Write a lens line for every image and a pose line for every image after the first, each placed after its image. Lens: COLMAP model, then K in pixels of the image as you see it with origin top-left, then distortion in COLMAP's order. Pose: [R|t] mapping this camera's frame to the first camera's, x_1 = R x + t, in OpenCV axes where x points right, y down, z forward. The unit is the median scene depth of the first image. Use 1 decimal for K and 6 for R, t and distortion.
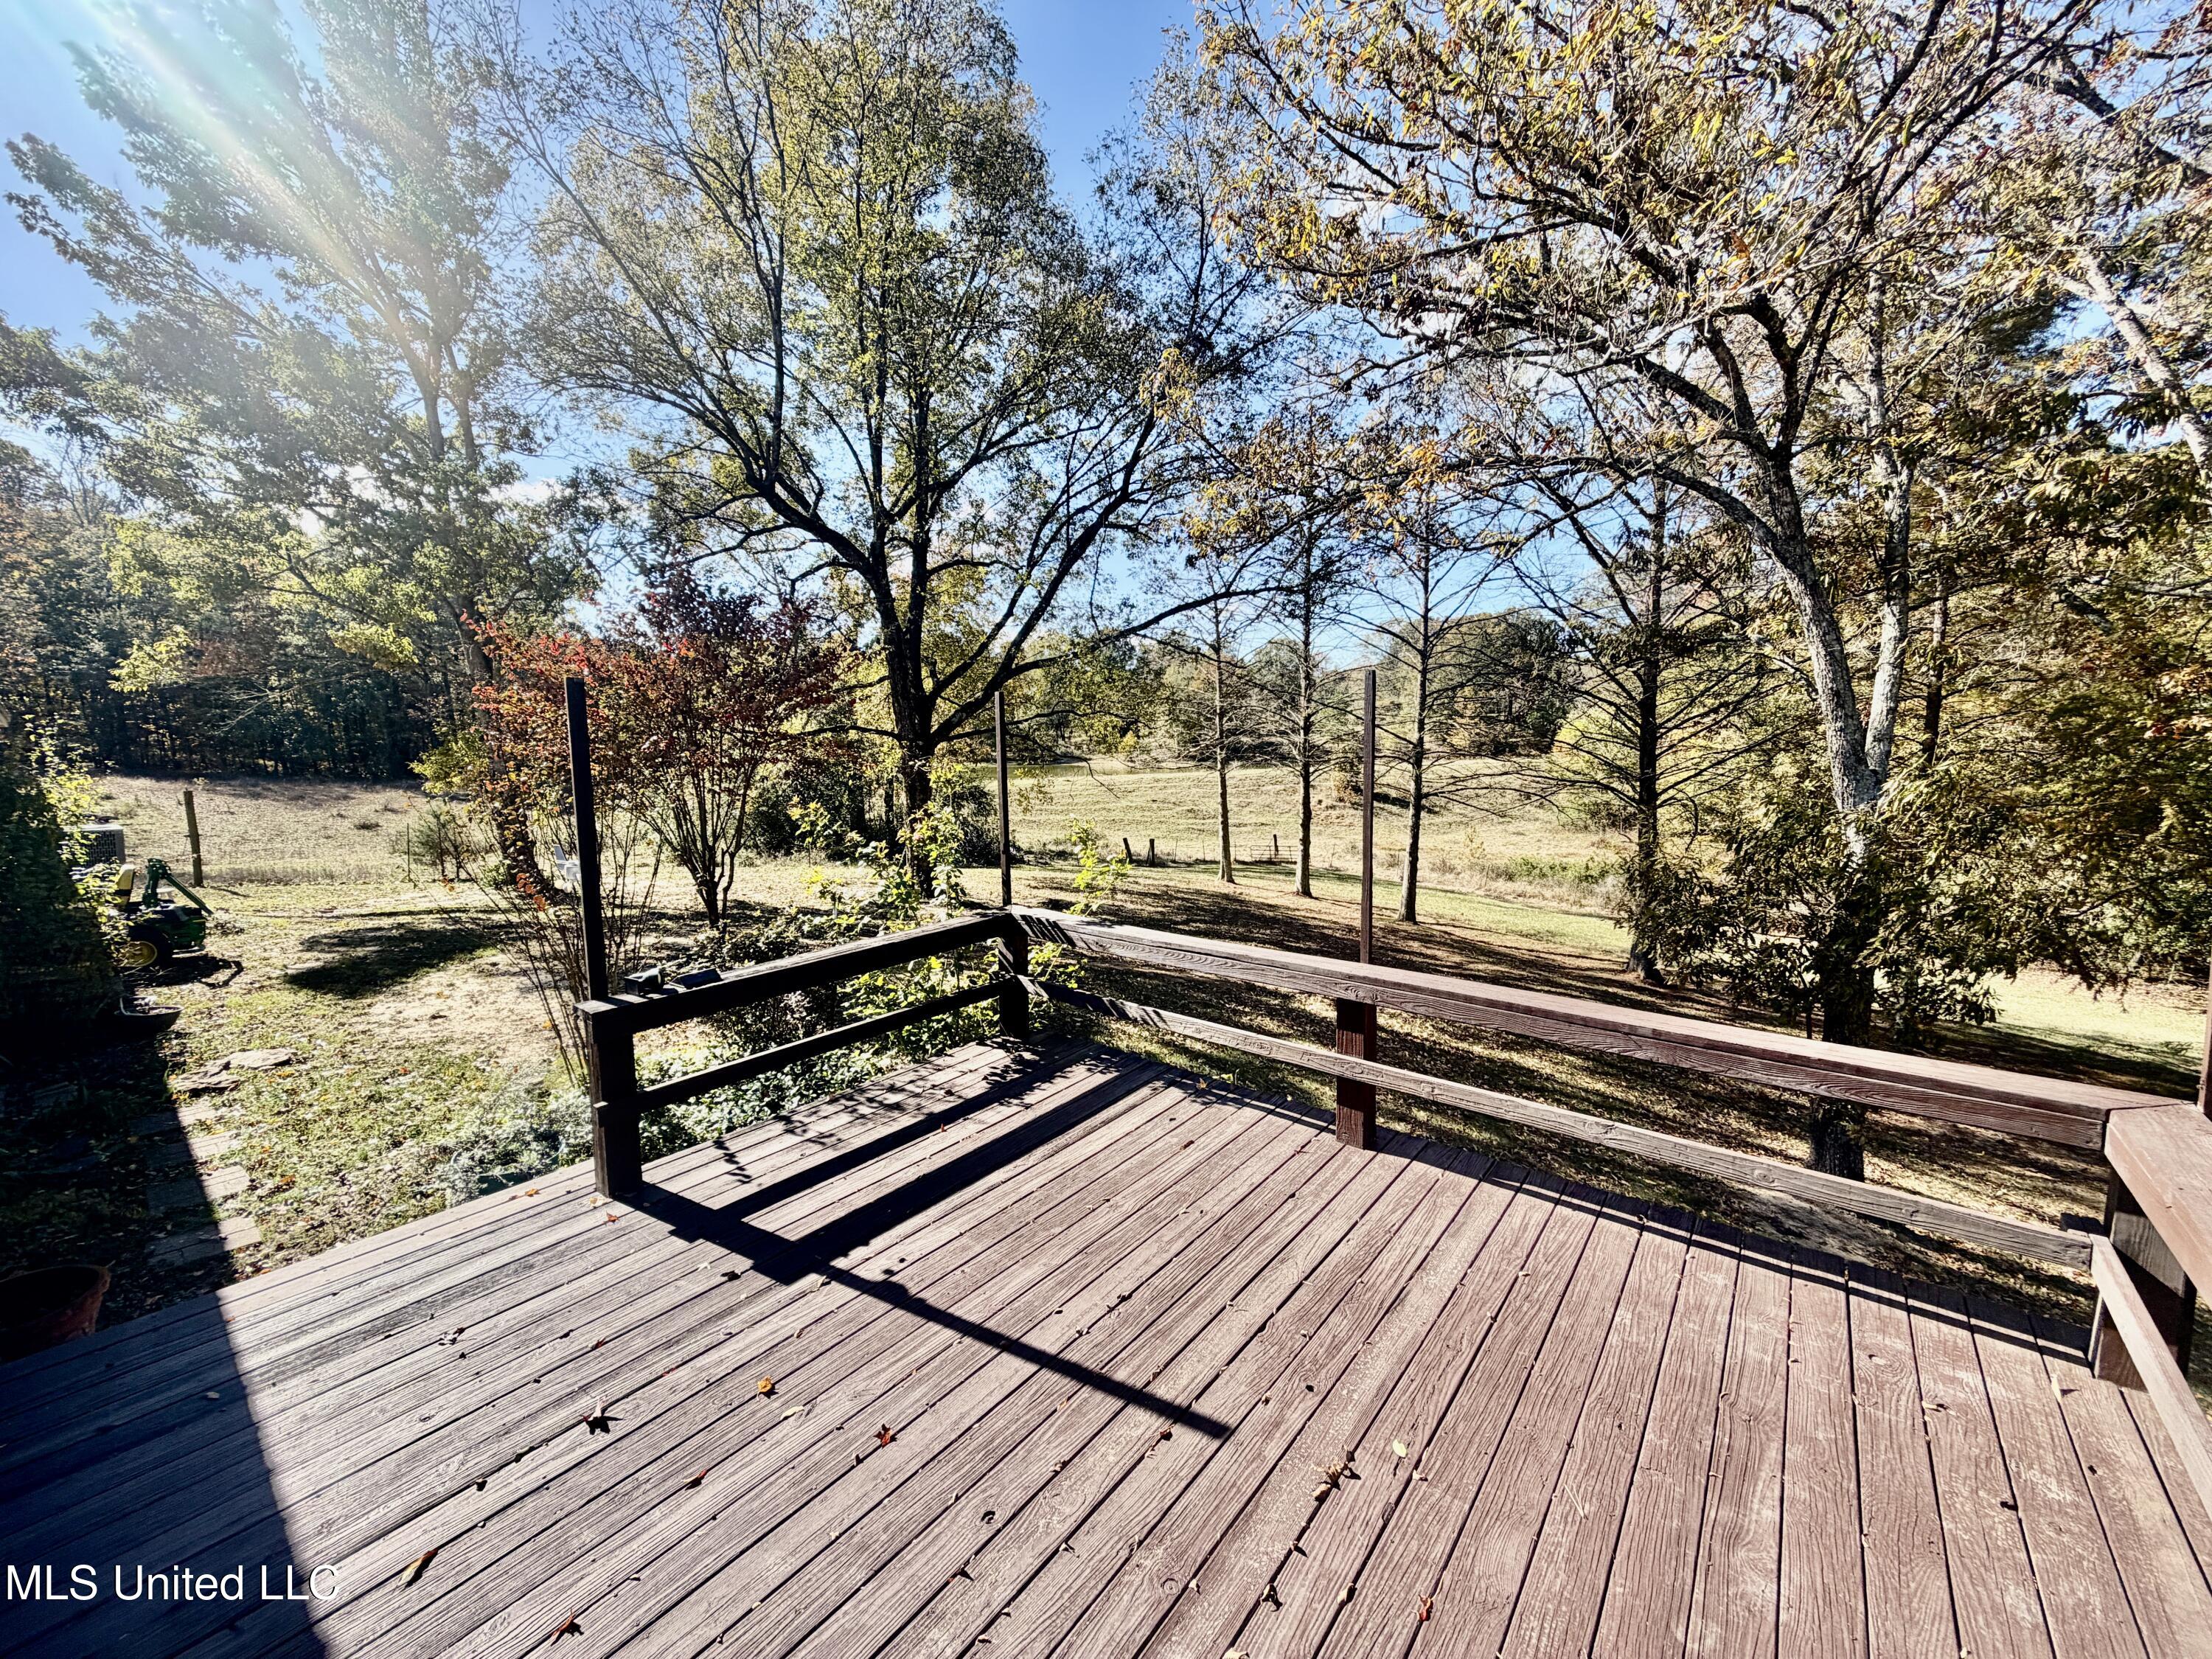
lens RADIAL K [[876.0, 0, 1091.3], [0, 876.0, 827.0], [0, 0, 1]] dist [0.000800, -0.000296]
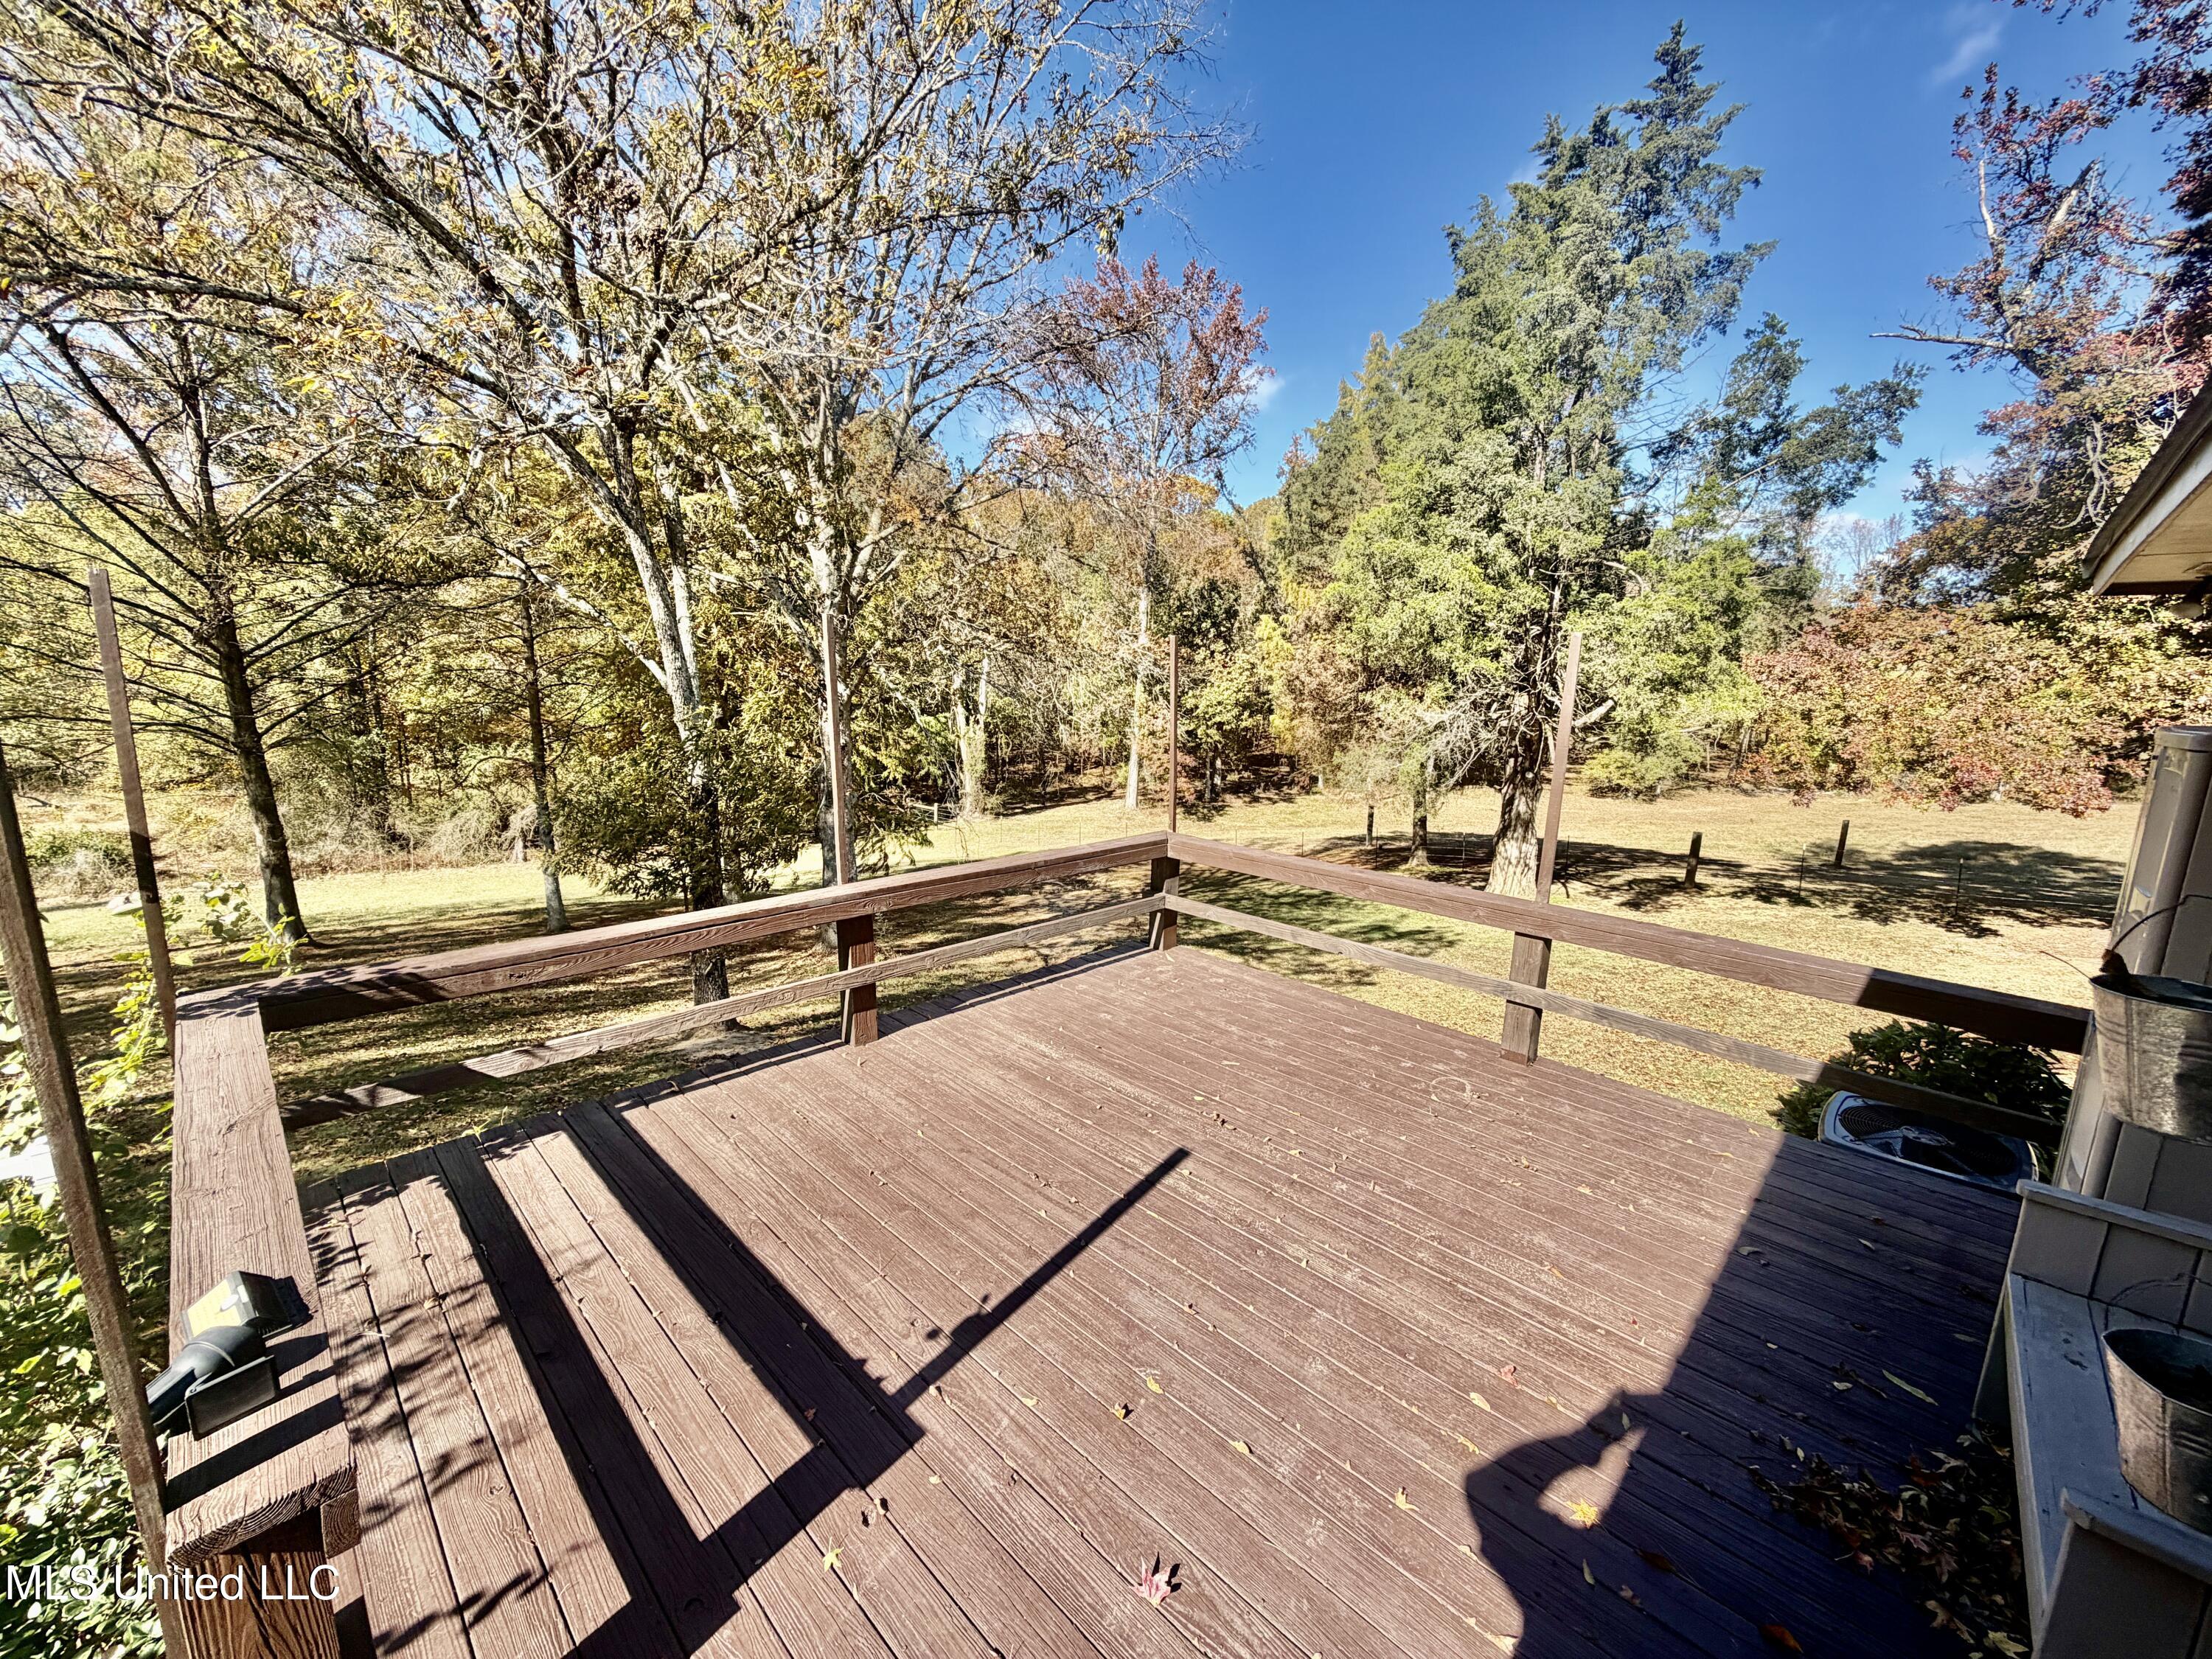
lens RADIAL K [[876.0, 0, 1094.3], [0, 876.0, 836.0], [0, 0, 1]] dist [0.000800, -0.000296]
pose [[0.089687, -0.173599, 0.980724, -0.878676], [0.085037, 0.982431, 0.166124, -0.073916], [-0.992333, 0.068499, 0.102874, 0.678330]]
